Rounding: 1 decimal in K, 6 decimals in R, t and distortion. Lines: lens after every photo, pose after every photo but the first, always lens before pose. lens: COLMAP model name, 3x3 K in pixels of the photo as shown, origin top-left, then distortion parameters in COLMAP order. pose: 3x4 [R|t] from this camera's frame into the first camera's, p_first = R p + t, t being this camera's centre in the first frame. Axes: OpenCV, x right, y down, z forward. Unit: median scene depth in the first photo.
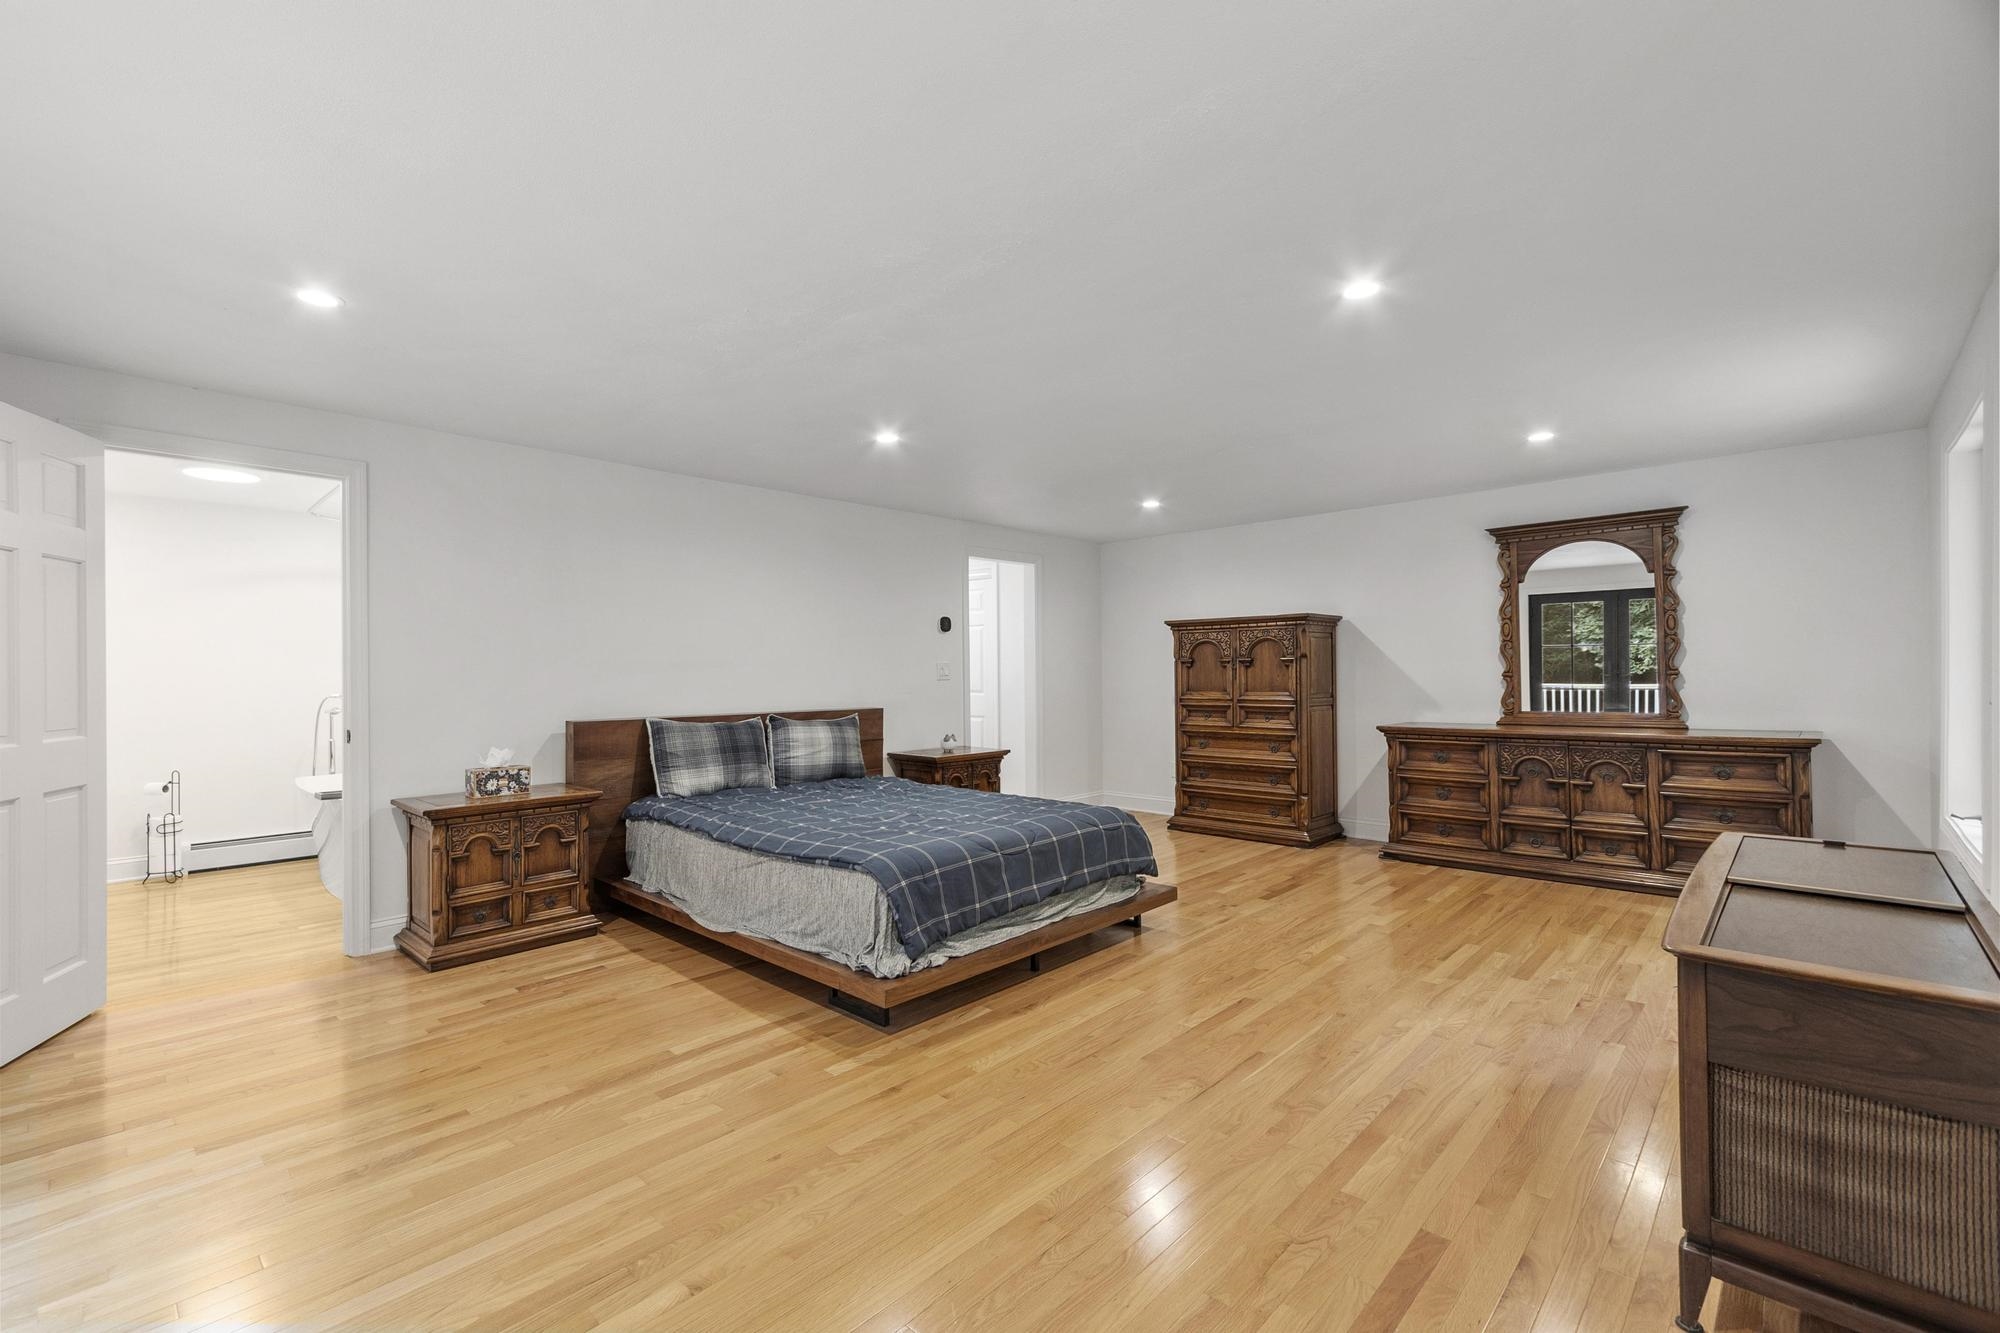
lens RADIAL K [[879.8, 0, 944.6], [0, 879.8, 667.2], [0, 0, 1]] dist [-0.000465, -0.000447]
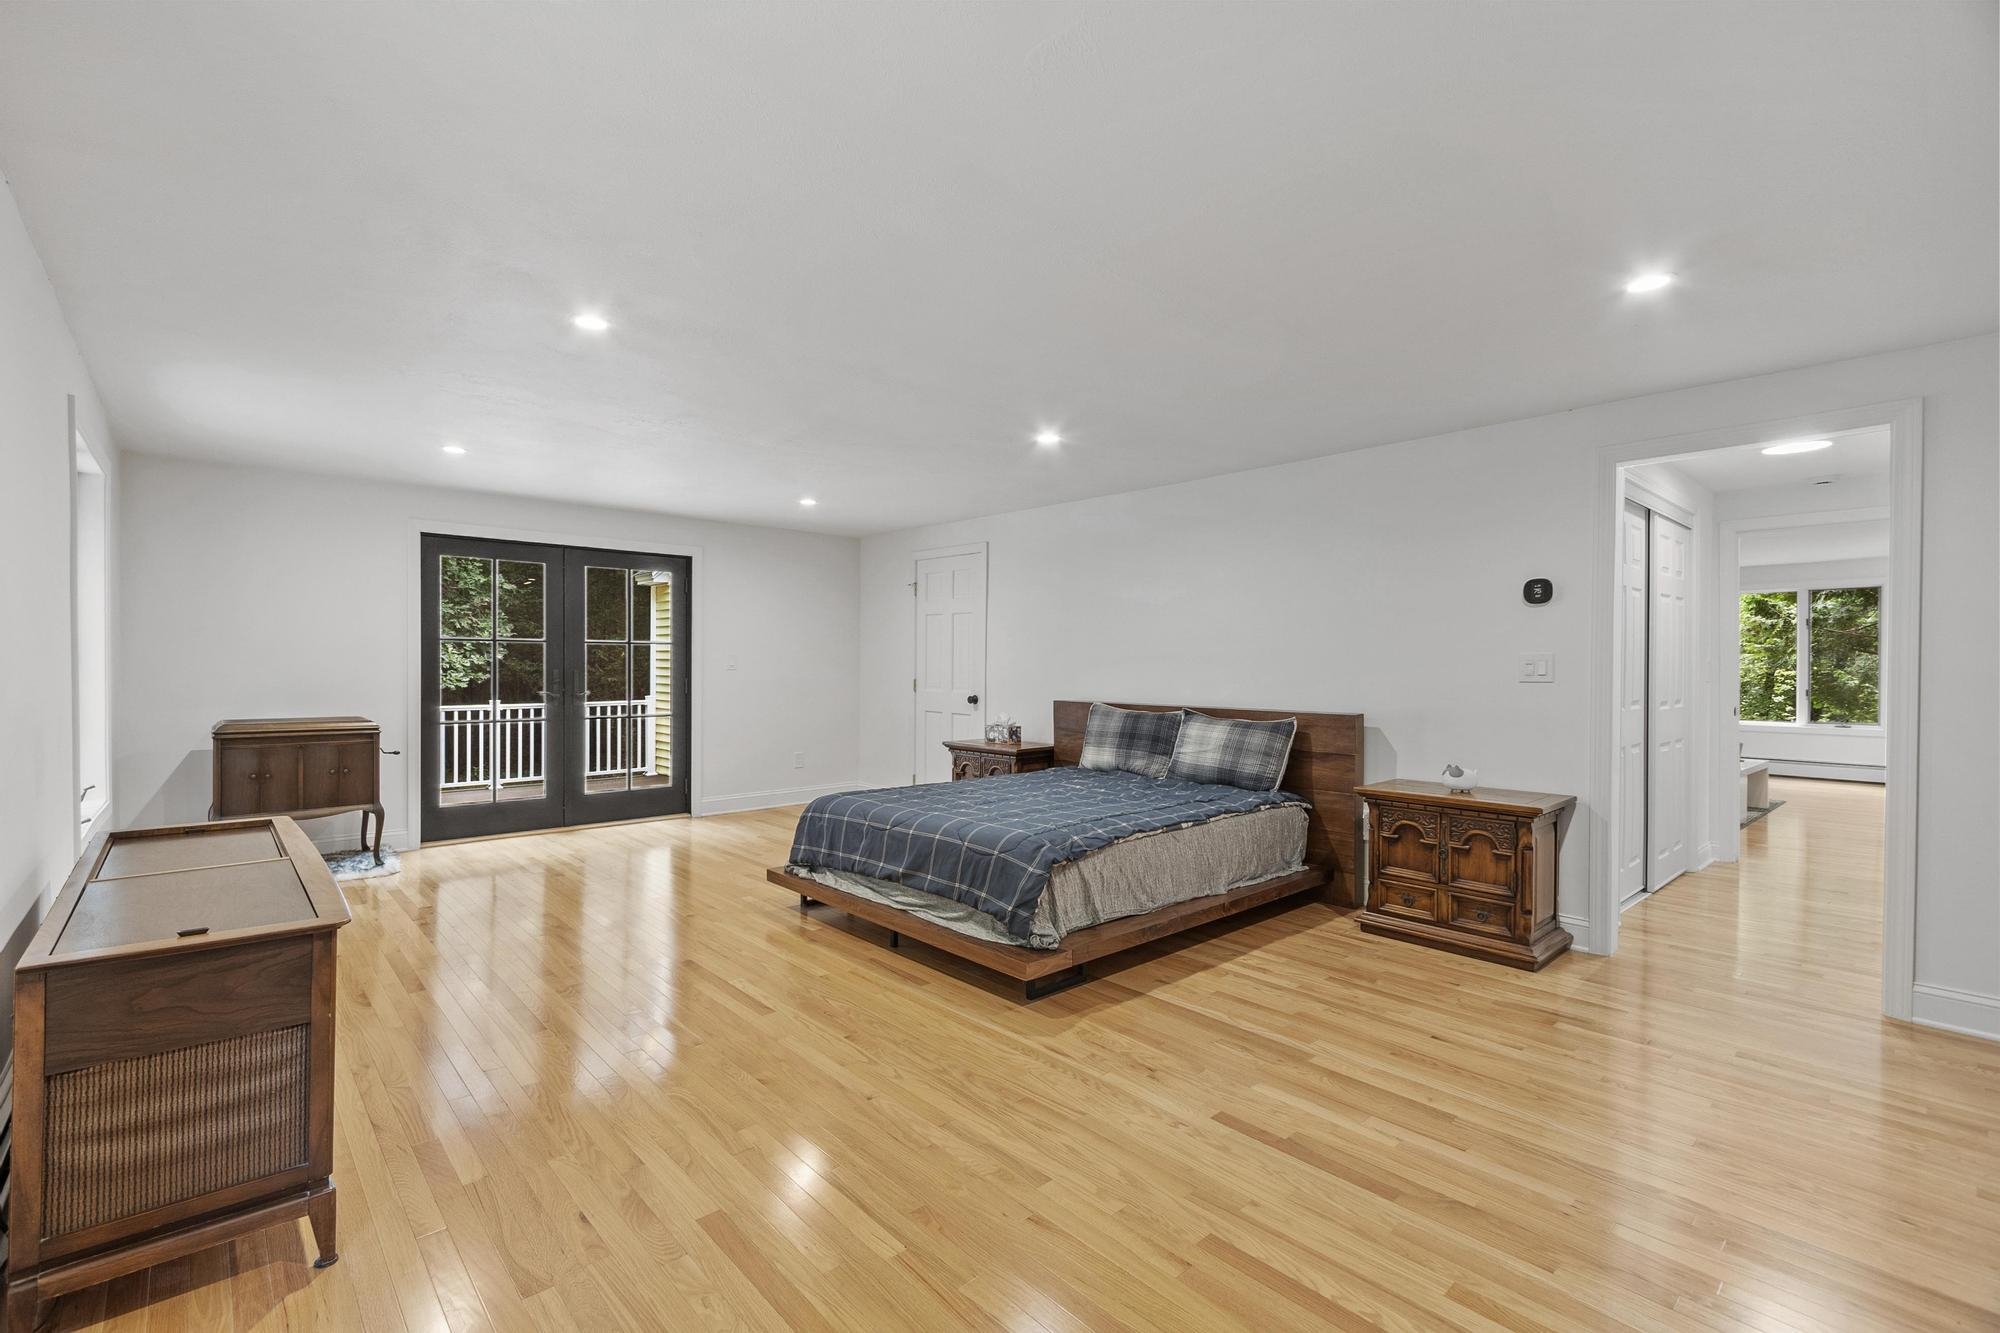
lens RADIAL K [[879.8, 0, 944.6], [0, 879.8, 667.2], [0, 0, 1]] dist [-0.000465, -0.000447]
pose [[-0.092249, 0.011272, -0.995672, 0.881799], [0.000716, 0.999936, 0.011254, -0.004491], [0.995736, 0.000325, -0.092251, 0.884214]]
